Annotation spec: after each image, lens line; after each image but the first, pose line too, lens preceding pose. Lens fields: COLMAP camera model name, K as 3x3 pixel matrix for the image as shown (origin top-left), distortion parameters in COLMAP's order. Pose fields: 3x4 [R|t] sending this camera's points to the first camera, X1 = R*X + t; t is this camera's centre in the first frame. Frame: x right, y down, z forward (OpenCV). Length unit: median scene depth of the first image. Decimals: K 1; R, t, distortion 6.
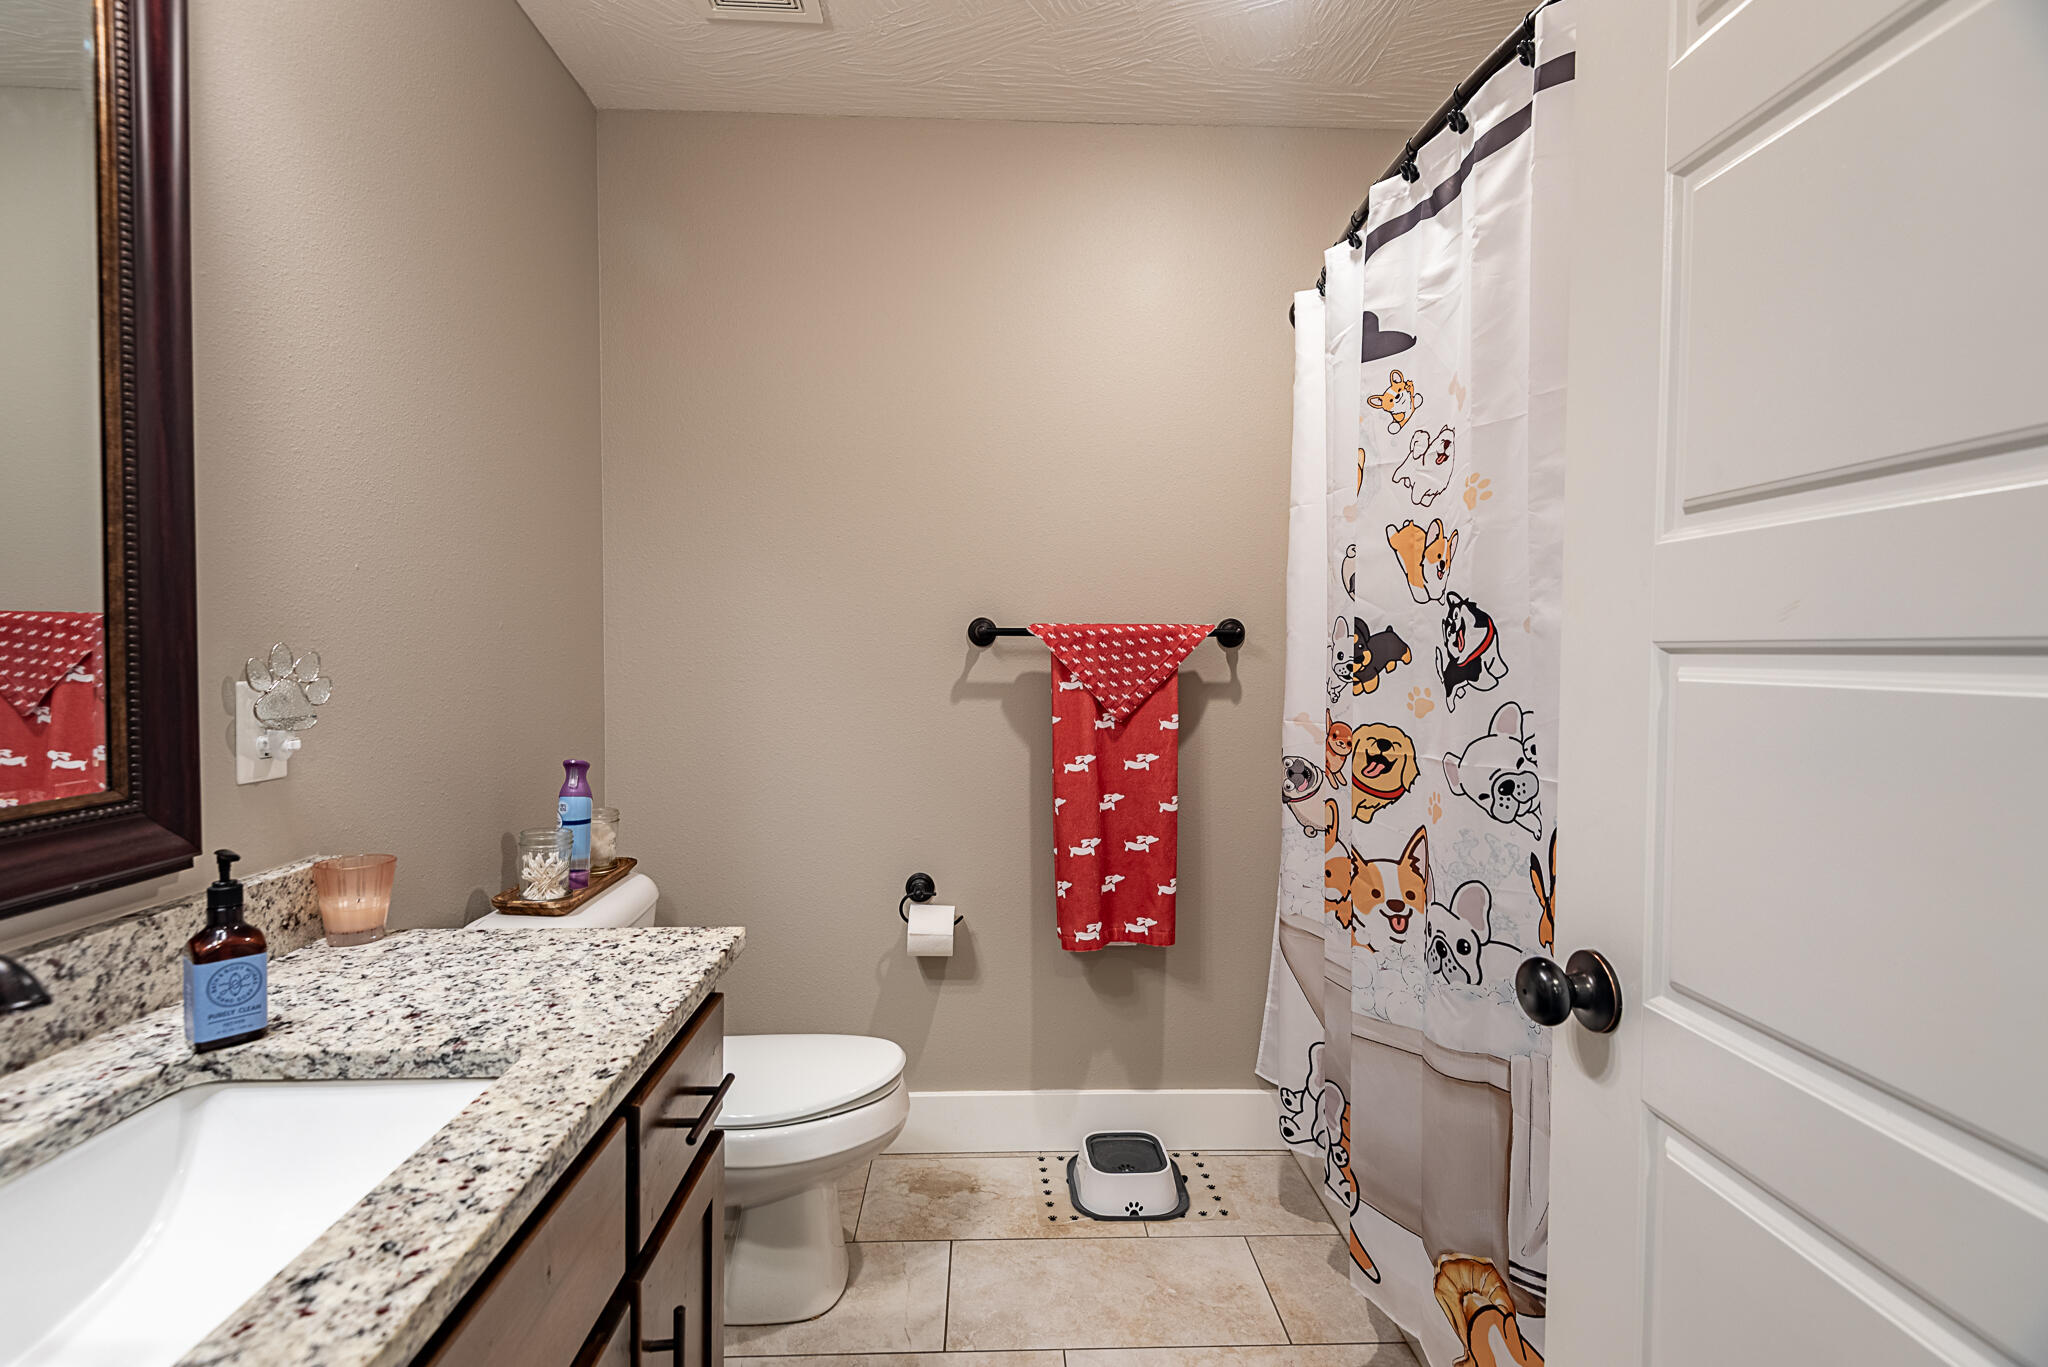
lens RADIAL K [[944.7, 0, 1071.2], [0, 944.7, 648.2], [0, 0, 1]] dist [0.027954, -0.014944]
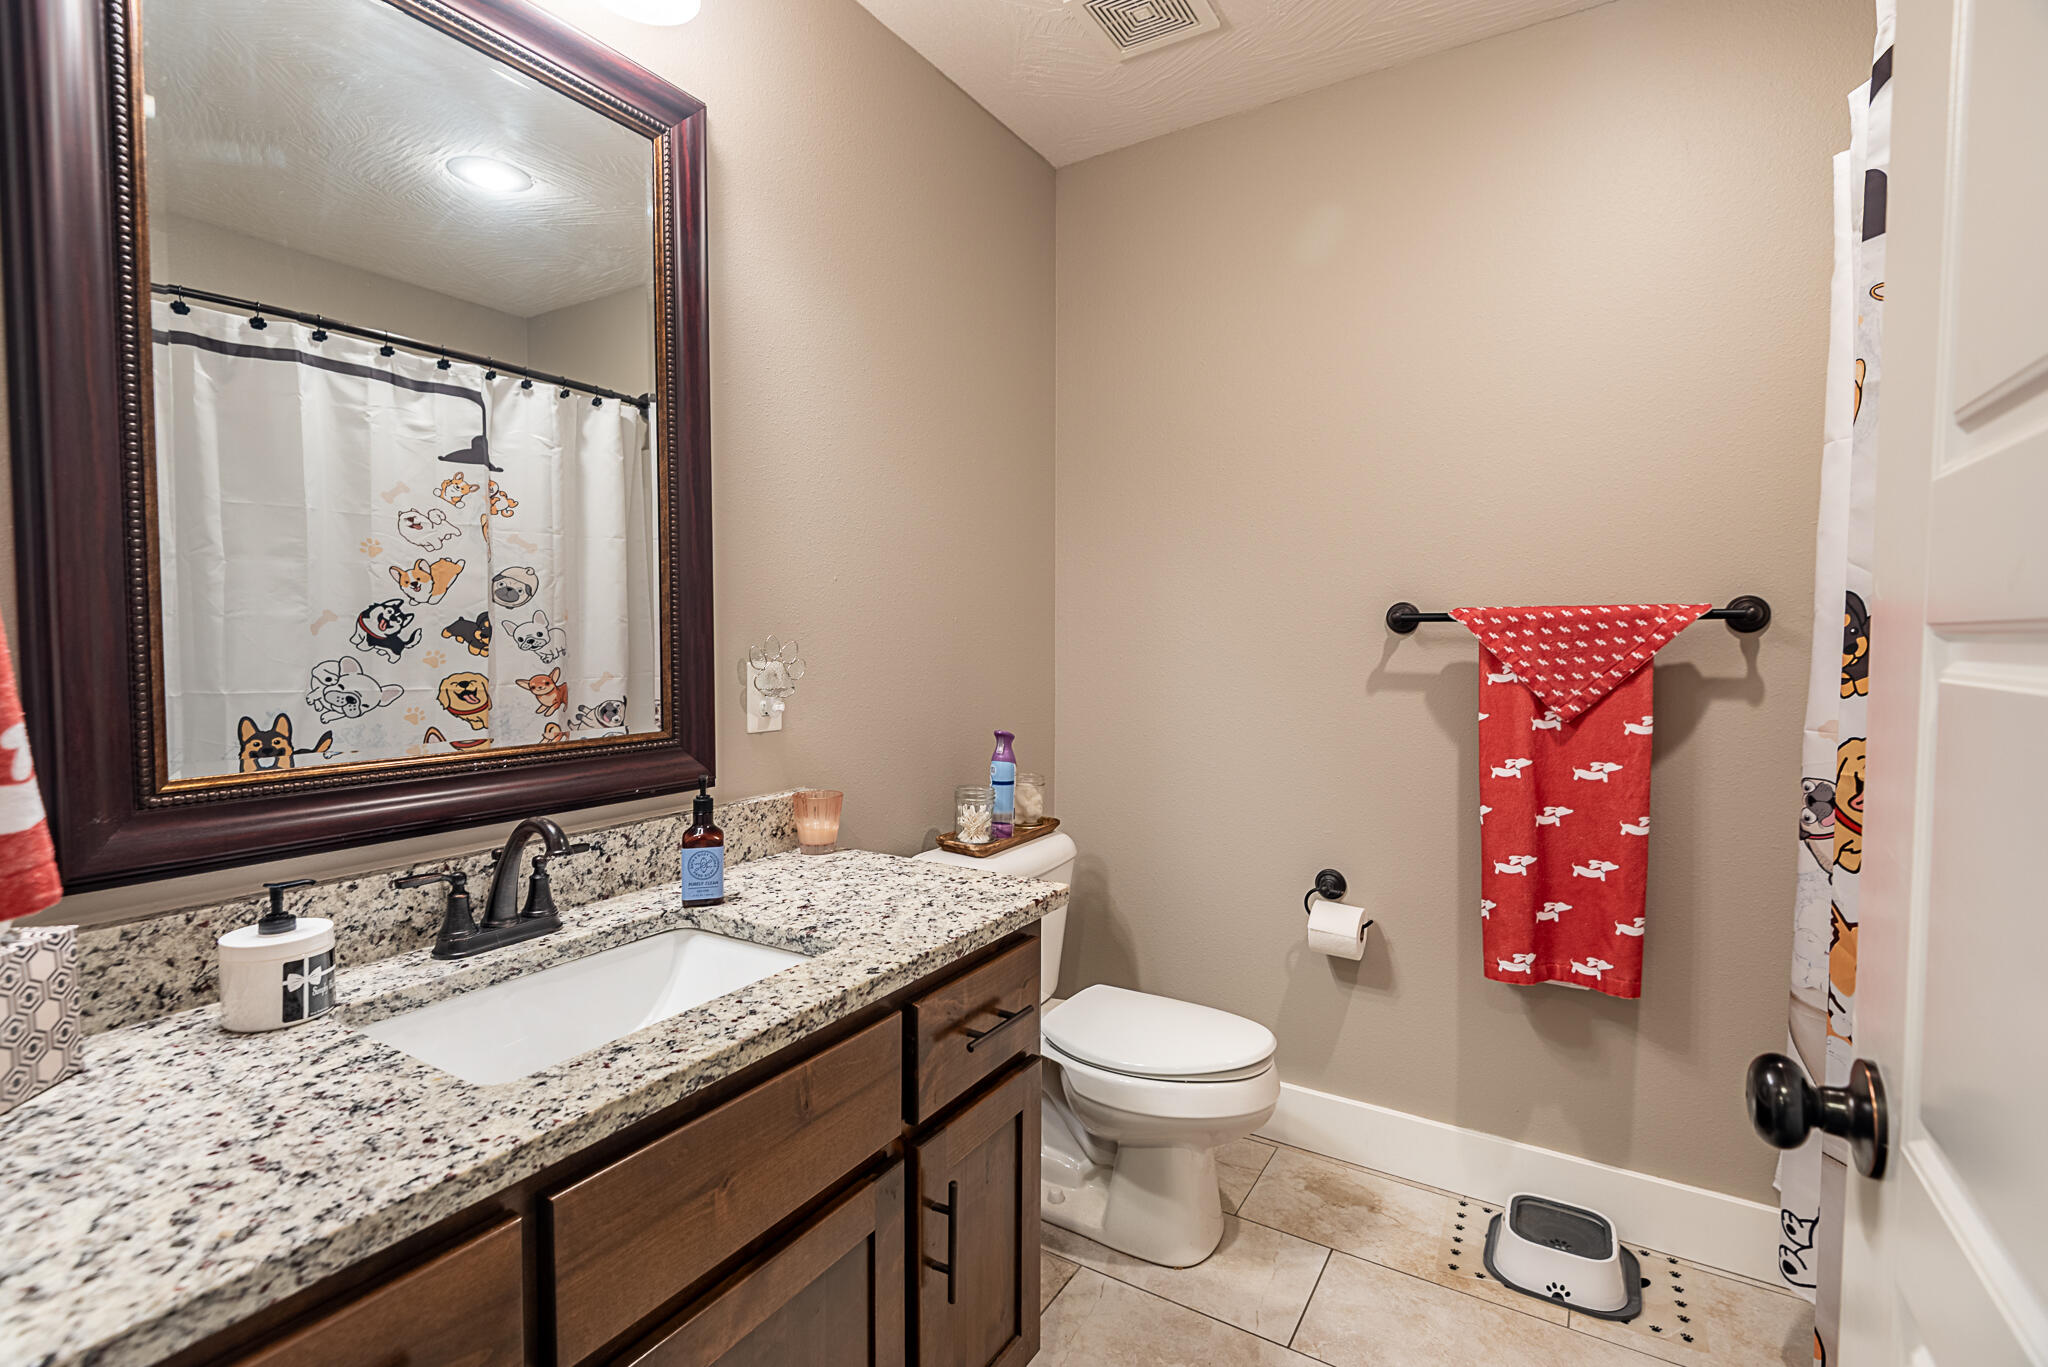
lens RADIAL K [[944.7, 0, 1011.3], [0, 944.7, 645.9], [0, 0, 1]] dist [0.027954, -0.014944]
pose [[0.829857, 0.001782, -0.557973, 0.145153], [0.003908, 0.999952, 0.009006, 0.000225], [0.557962, -0.009654, 0.829810, 0.021202]]
